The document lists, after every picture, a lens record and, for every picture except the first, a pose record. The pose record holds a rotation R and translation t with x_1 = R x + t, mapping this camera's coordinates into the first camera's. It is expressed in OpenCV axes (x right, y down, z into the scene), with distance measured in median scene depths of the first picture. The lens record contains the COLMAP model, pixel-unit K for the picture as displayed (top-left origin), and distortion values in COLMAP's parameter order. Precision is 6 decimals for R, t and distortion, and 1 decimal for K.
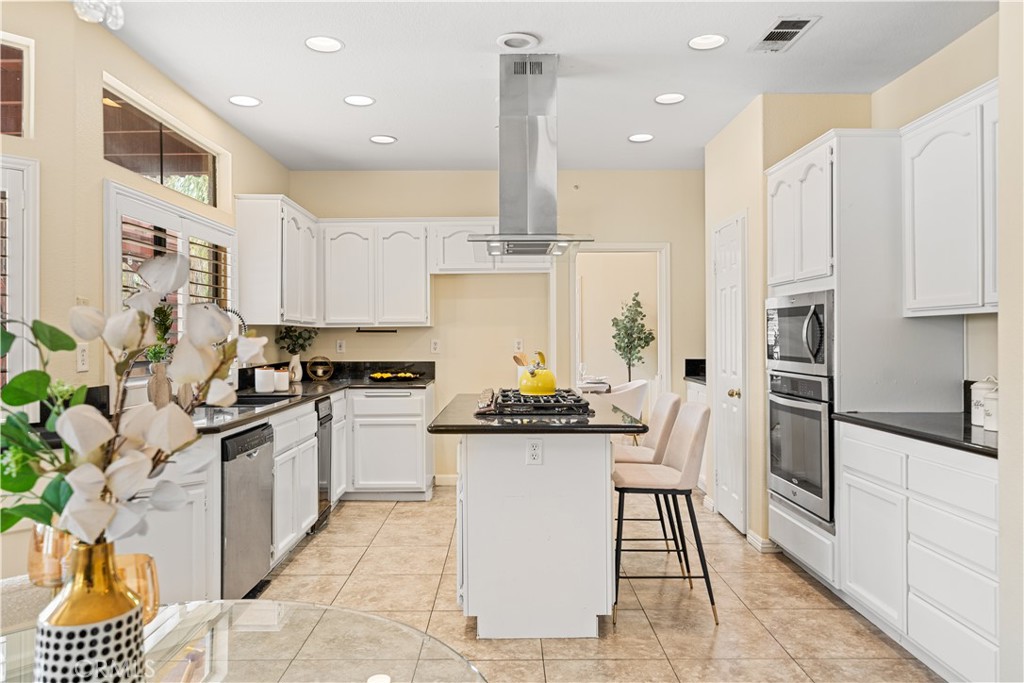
lens RADIAL K [[688.6, 0, 509.5], [0, 688.6, 339.9], [0, 0, 1]] dist [0.000148, -0.000577]
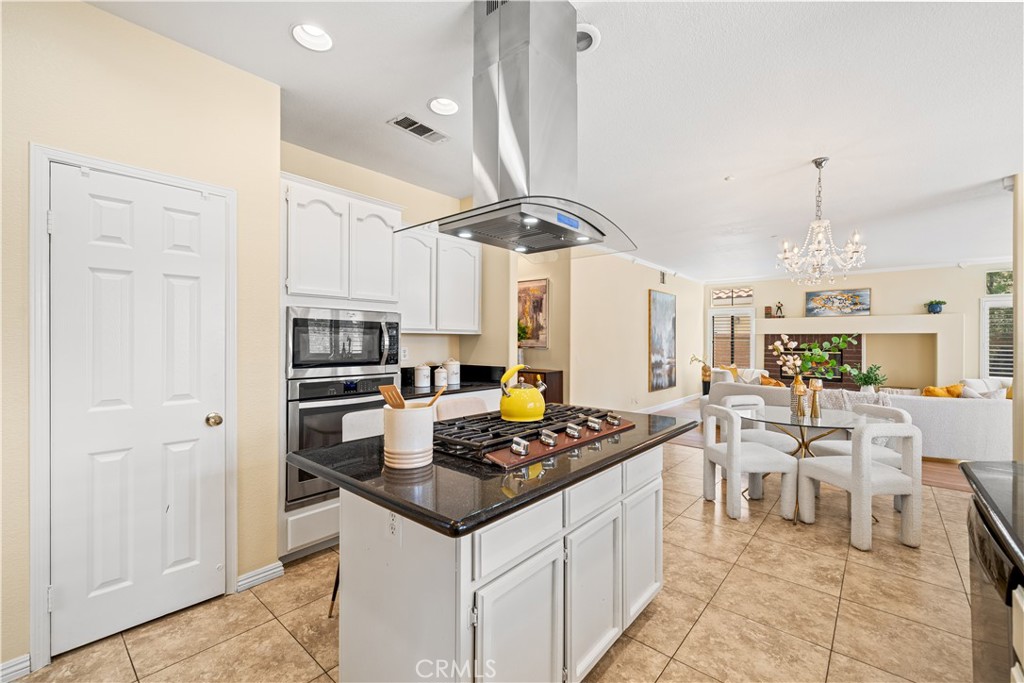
lens RADIAL K [[427.6, 0, 509.0], [0, 427.6, 341.7], [0, 0, 1]] dist [-0.001834, -0.000064]
pose [[-0.748455, -0.003231, 0.663177, -0.221461], [-0.000754, 0.999992, 0.004020, -0.011875], [-0.663185, 0.002509, -0.748452, 1.074157]]
